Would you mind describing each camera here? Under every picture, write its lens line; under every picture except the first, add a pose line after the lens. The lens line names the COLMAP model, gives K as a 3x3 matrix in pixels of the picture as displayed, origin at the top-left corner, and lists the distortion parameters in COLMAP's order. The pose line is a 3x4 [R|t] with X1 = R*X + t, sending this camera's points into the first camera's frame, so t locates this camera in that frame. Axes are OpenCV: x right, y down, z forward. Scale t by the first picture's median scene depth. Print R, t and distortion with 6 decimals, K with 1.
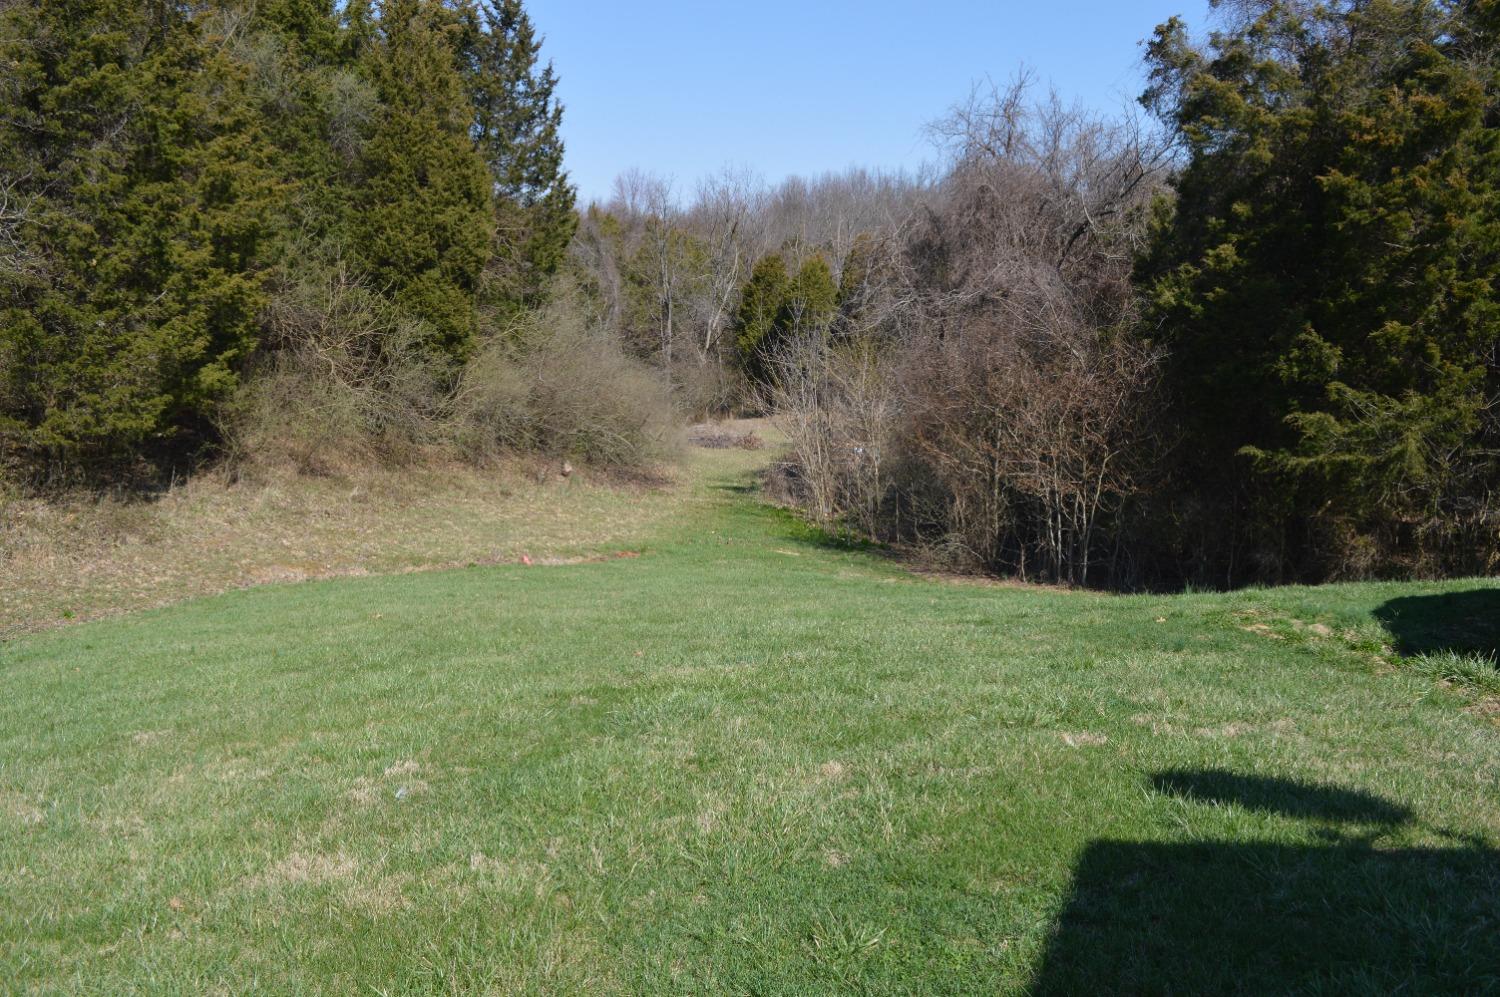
lens RADIAL K [[1212.6, 0, 758.8], [0, 1212.6, 498.5], [0, 0, 1]] dist [-0.078591, 0.006713]
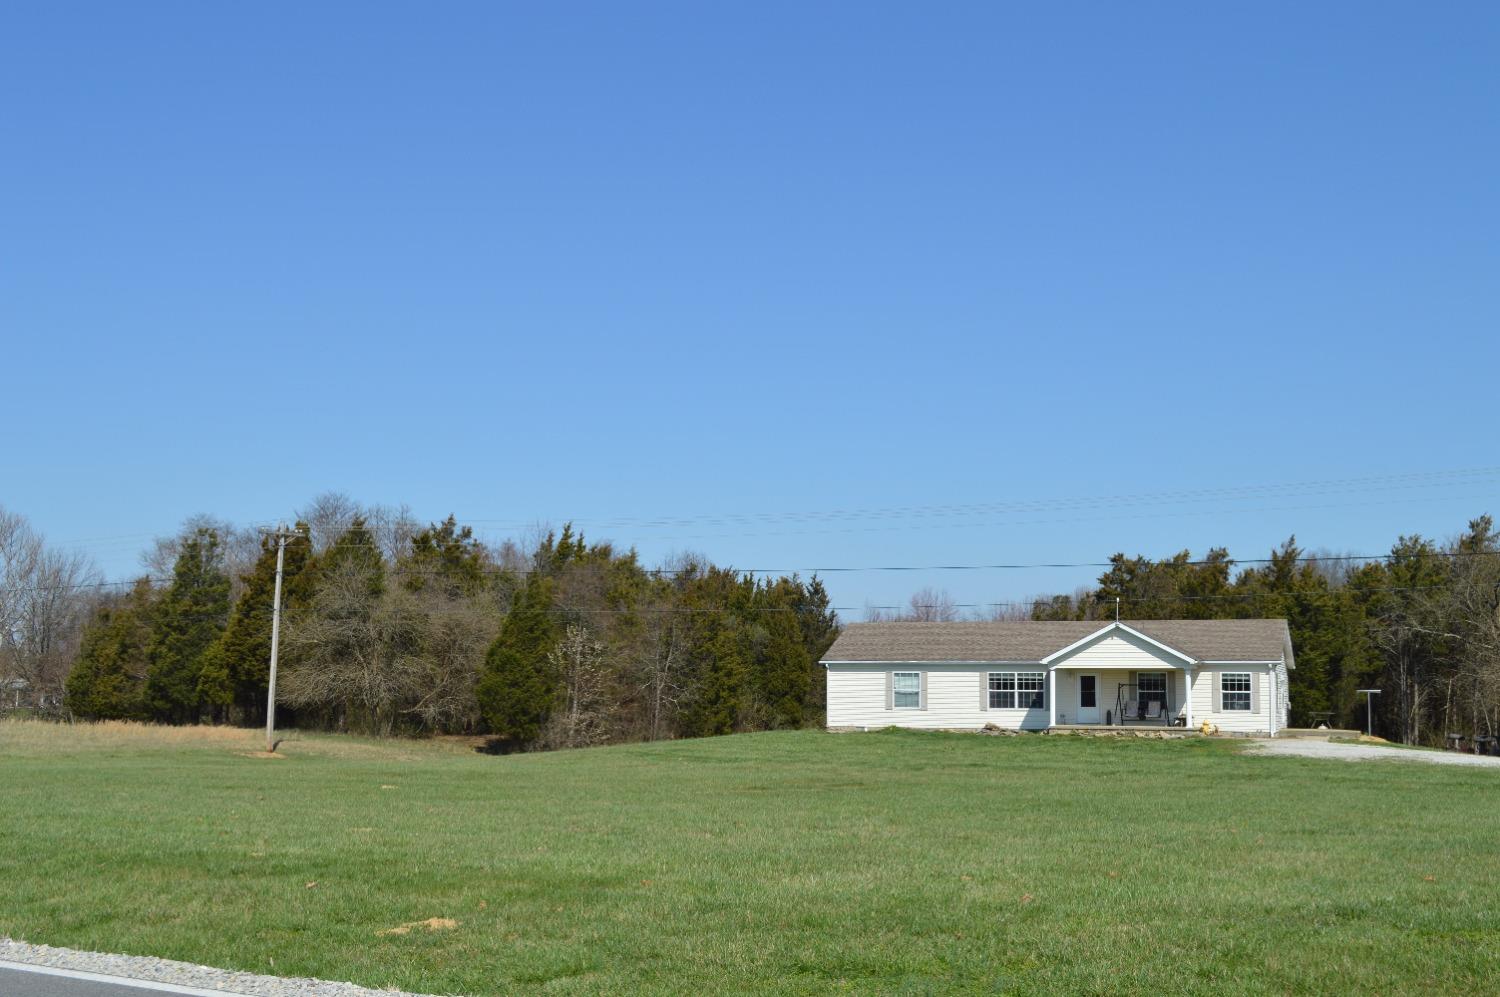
lens RADIAL K [[1730.4, 0, 756.5], [0, 1730.4, 494.6], [0, 0, 1]] dist [-0.019666, 0.000000]
pose [[0.971988, -0.049361, -0.229790, 0.079921], [-0.019150, 0.957813, -0.286752, 0.068510], [0.234250, 0.283120, 0.930037, -0.383445]]
